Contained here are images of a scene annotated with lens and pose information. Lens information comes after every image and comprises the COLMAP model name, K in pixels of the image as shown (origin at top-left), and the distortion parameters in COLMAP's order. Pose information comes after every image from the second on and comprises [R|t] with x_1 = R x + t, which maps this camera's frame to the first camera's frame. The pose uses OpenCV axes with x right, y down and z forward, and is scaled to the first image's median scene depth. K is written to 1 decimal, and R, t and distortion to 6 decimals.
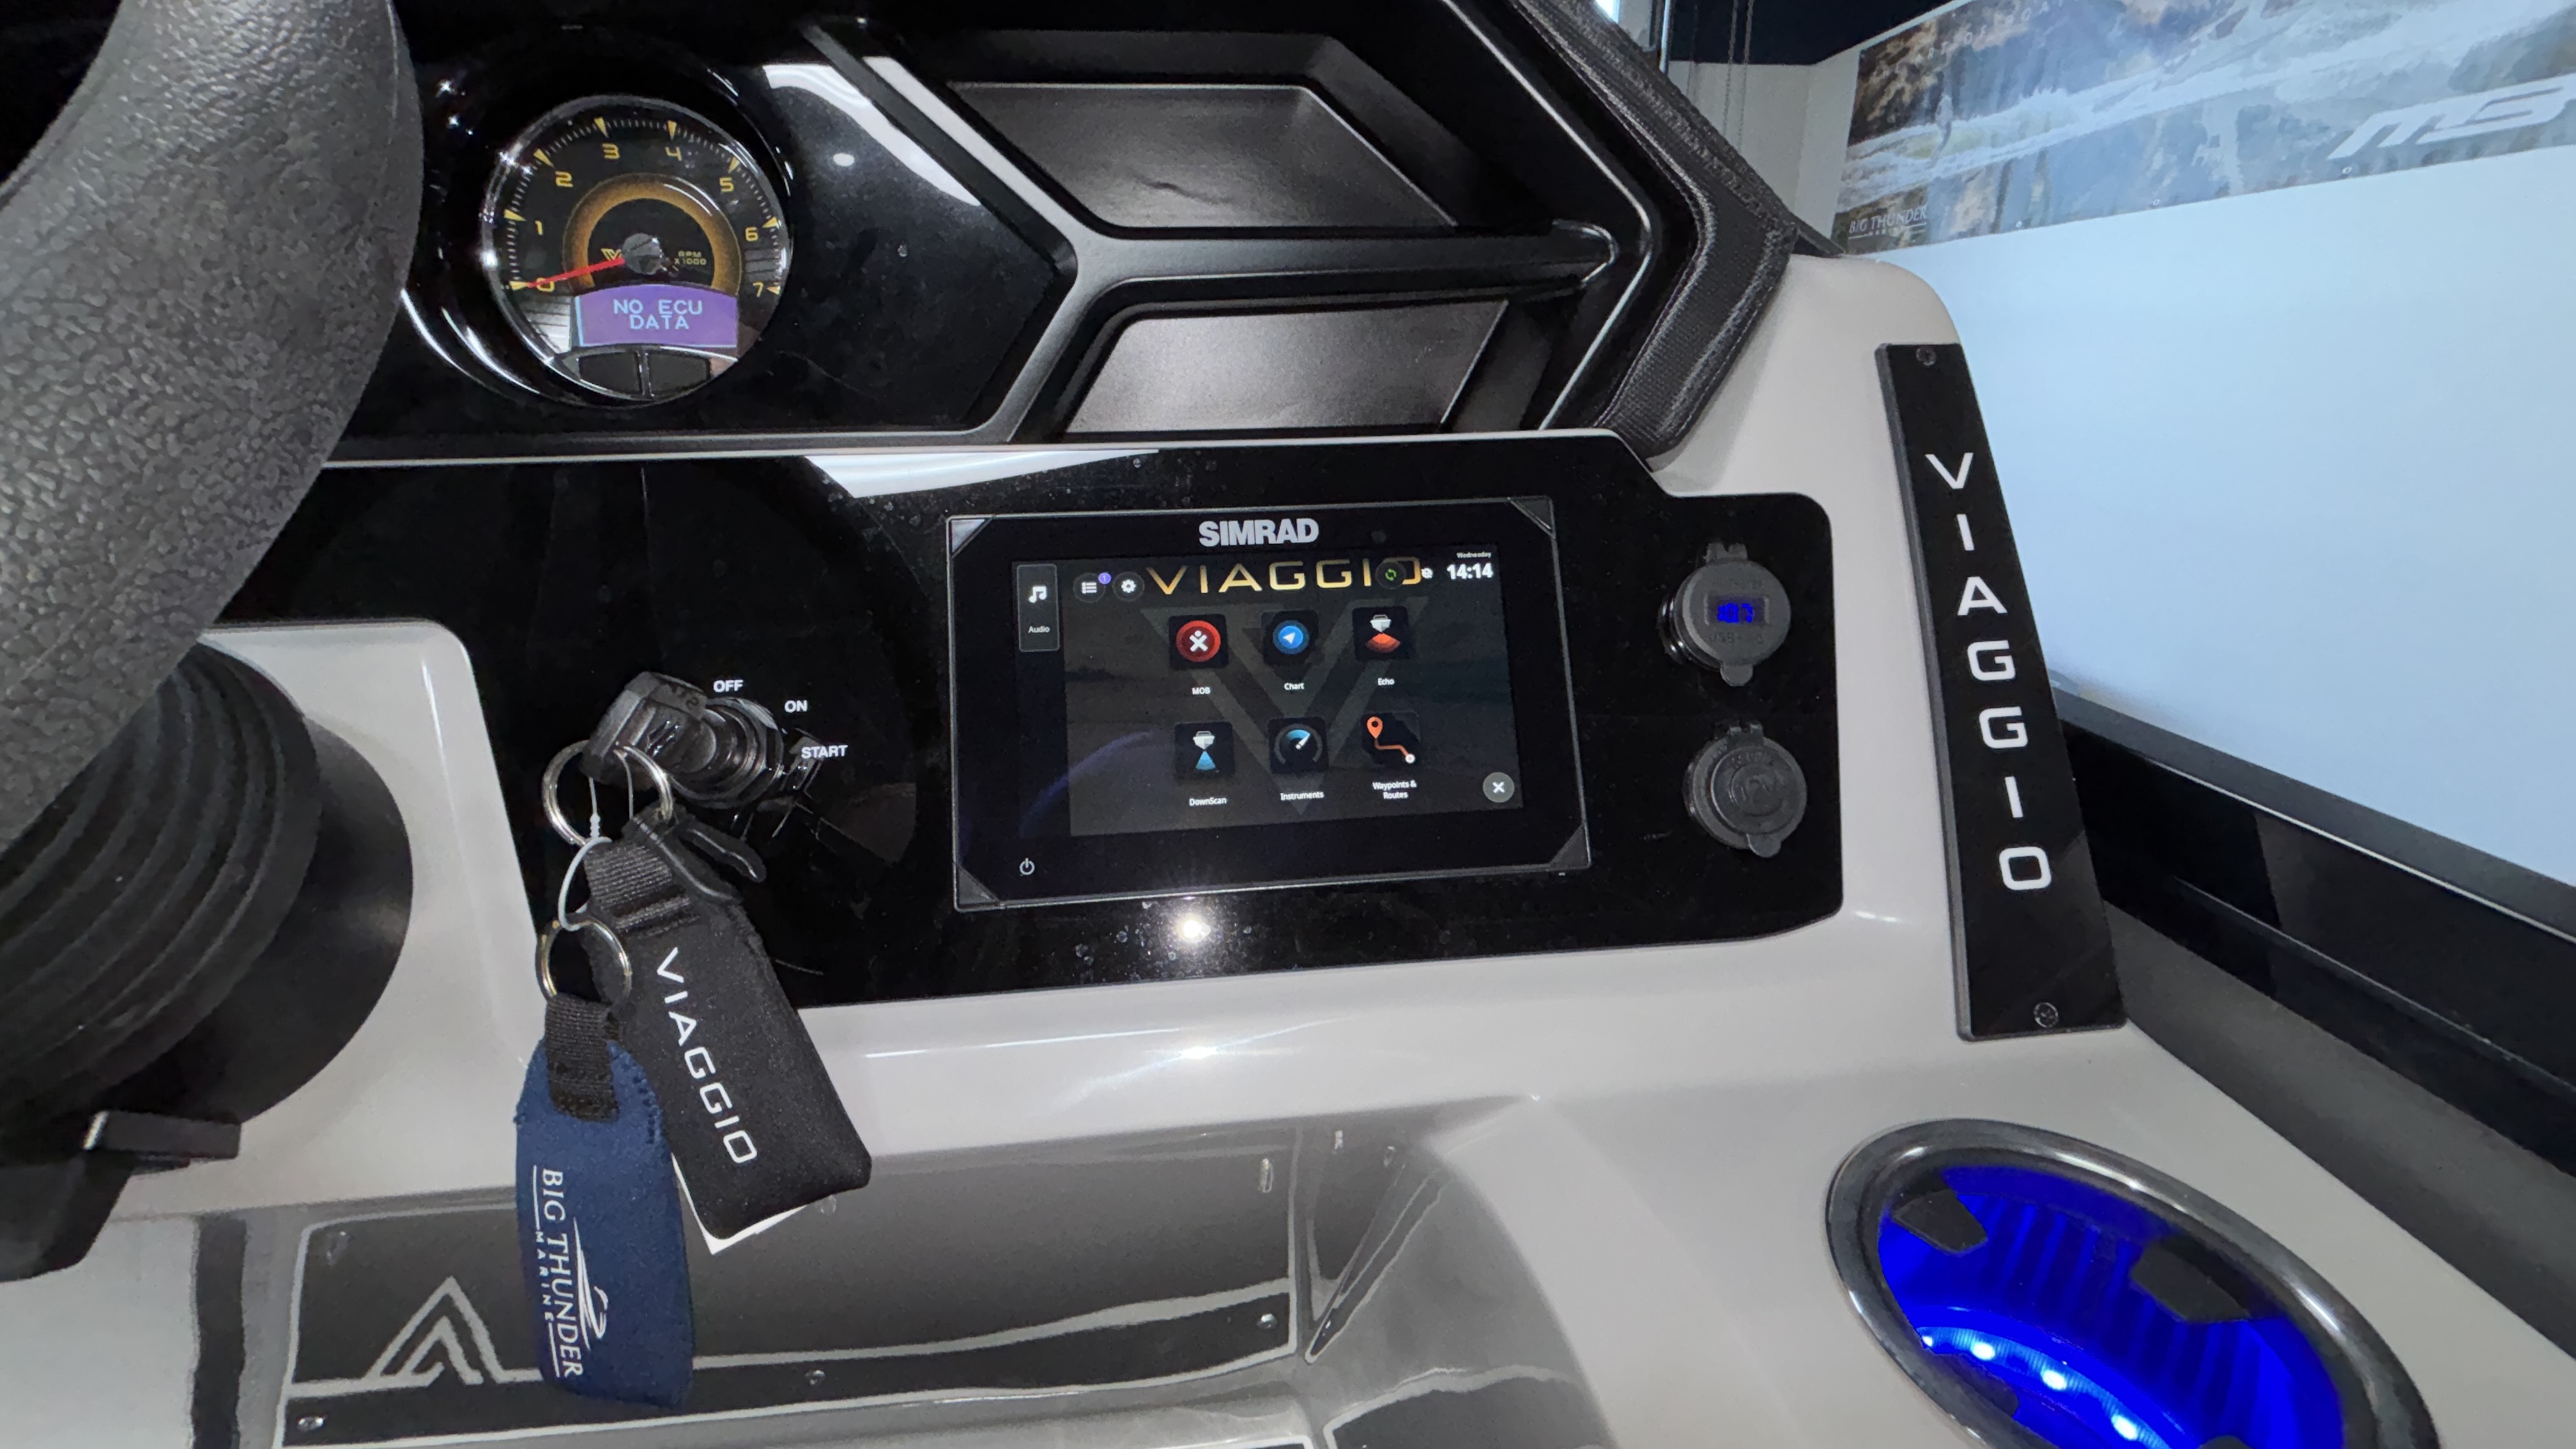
lens RADIAL K [[1032.0, 0, 1326.1], [0, 1032.0, 728.5], [0, 0, 1]] dist [-0.001115, -0.000150]
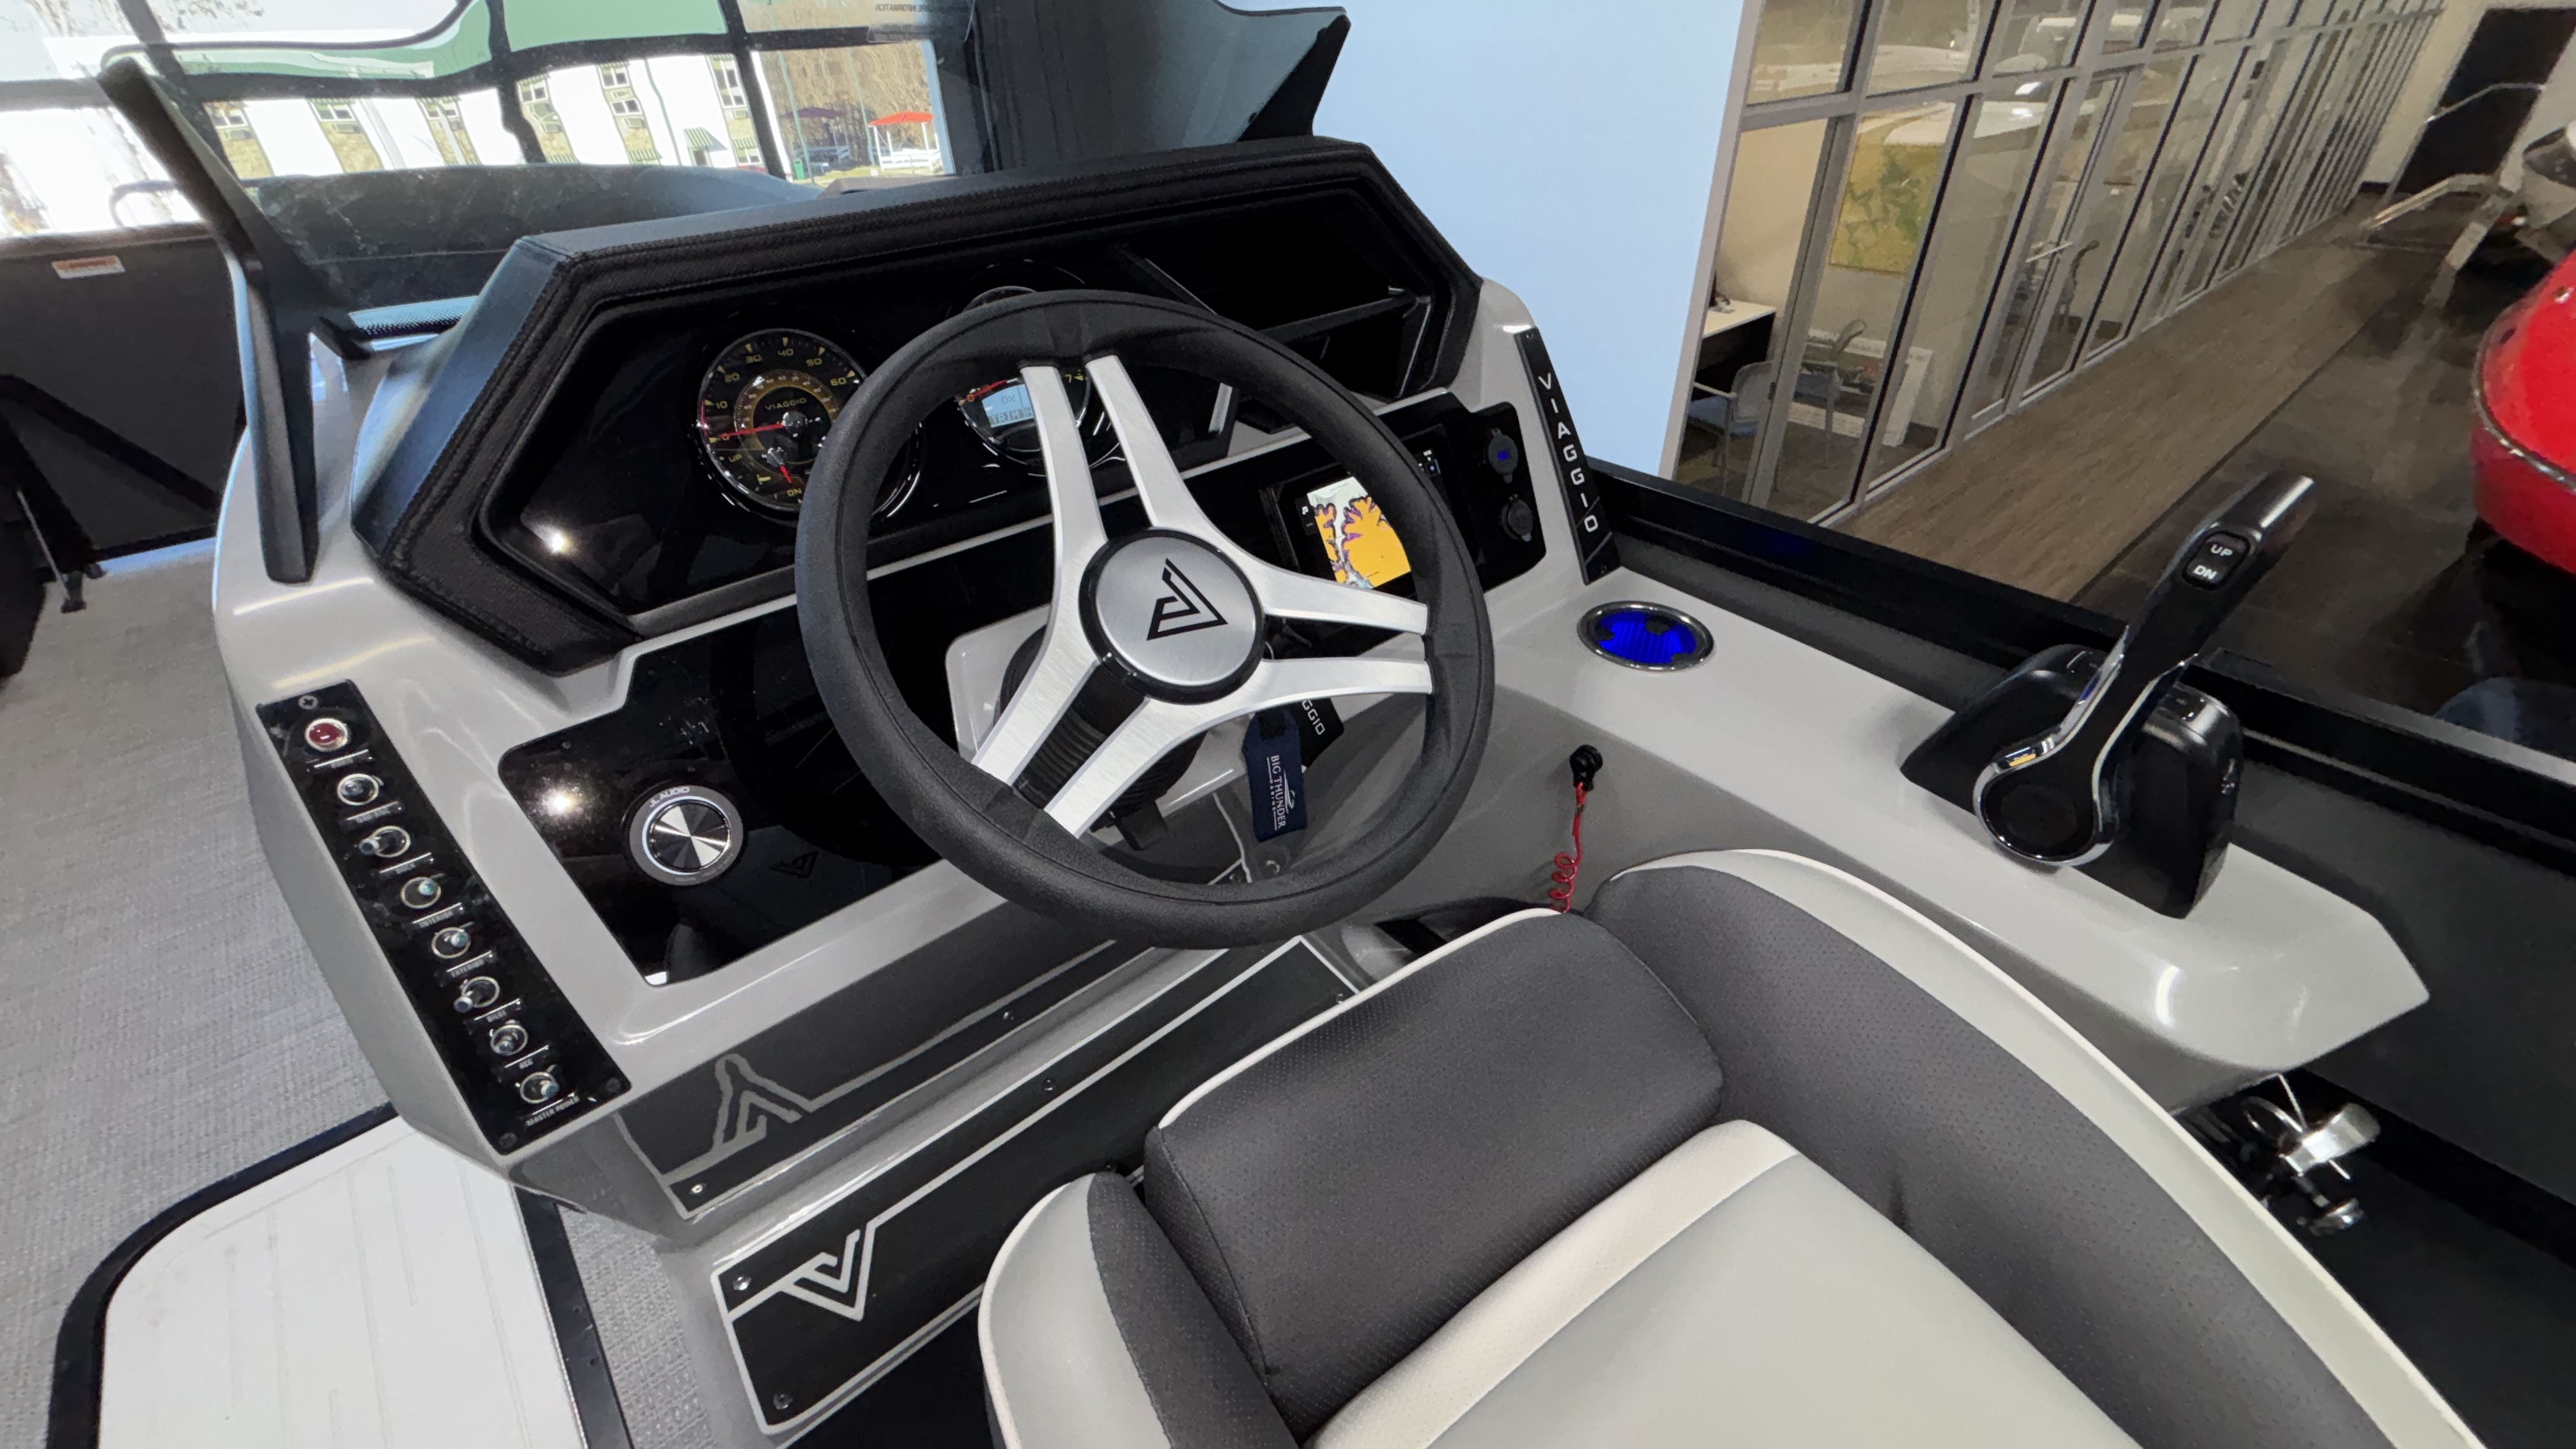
lens RADIAL K [[1032.0, 0, 1287.9], [0, 1032.0, 729.1], [0, 0, 1]] dist [-0.001115, -0.000150]
pose [[0.825870, -0.325072, 0.460726, -1.518232], [0.203826, 0.933948, 0.293593, -0.342553], [-0.525732, -0.148562, 0.837577, -1.055883]]
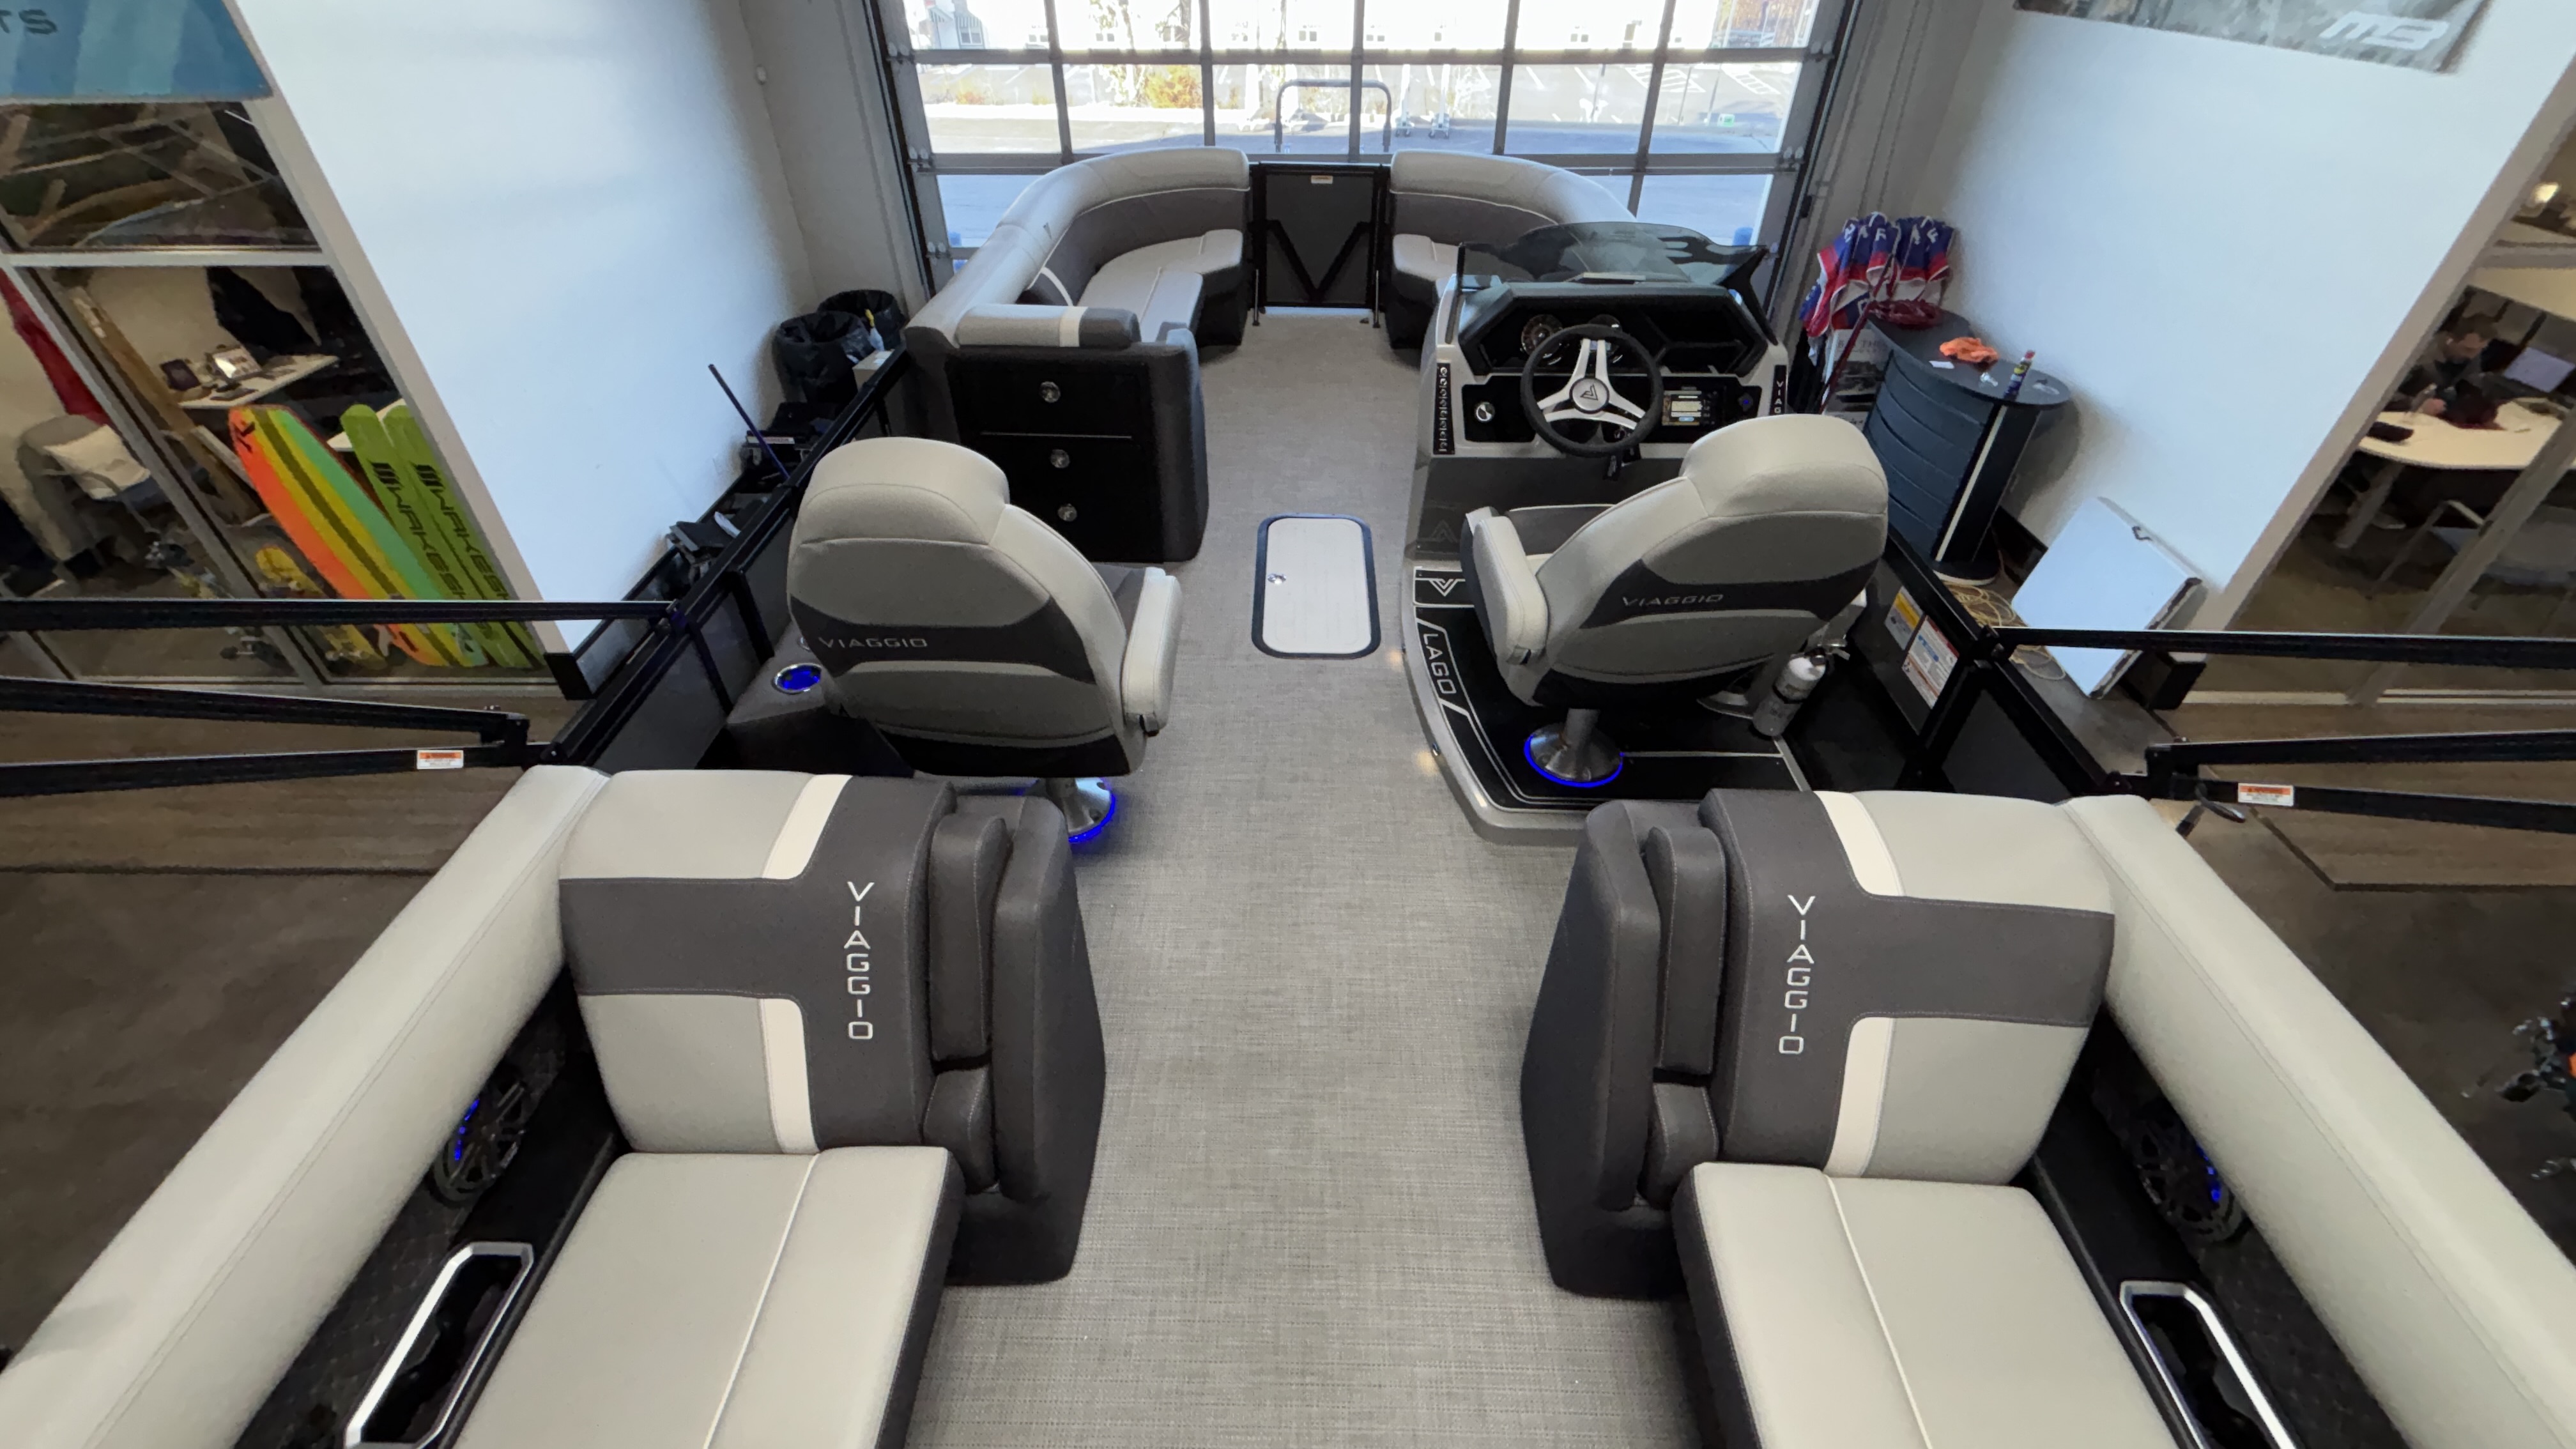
lens RADIAL K [[1032.0, 0, 1288.3], [0, 1032.0, 738.4], [0, 0, 1]] dist [-0.001115, -0.000150]
pose [[0.990121, 0.101621, -0.096614, -2.081395], [-0.063627, 0.939622, 0.336247, -0.125971], [0.124950, -0.326778, 0.936805, -7.802819]]
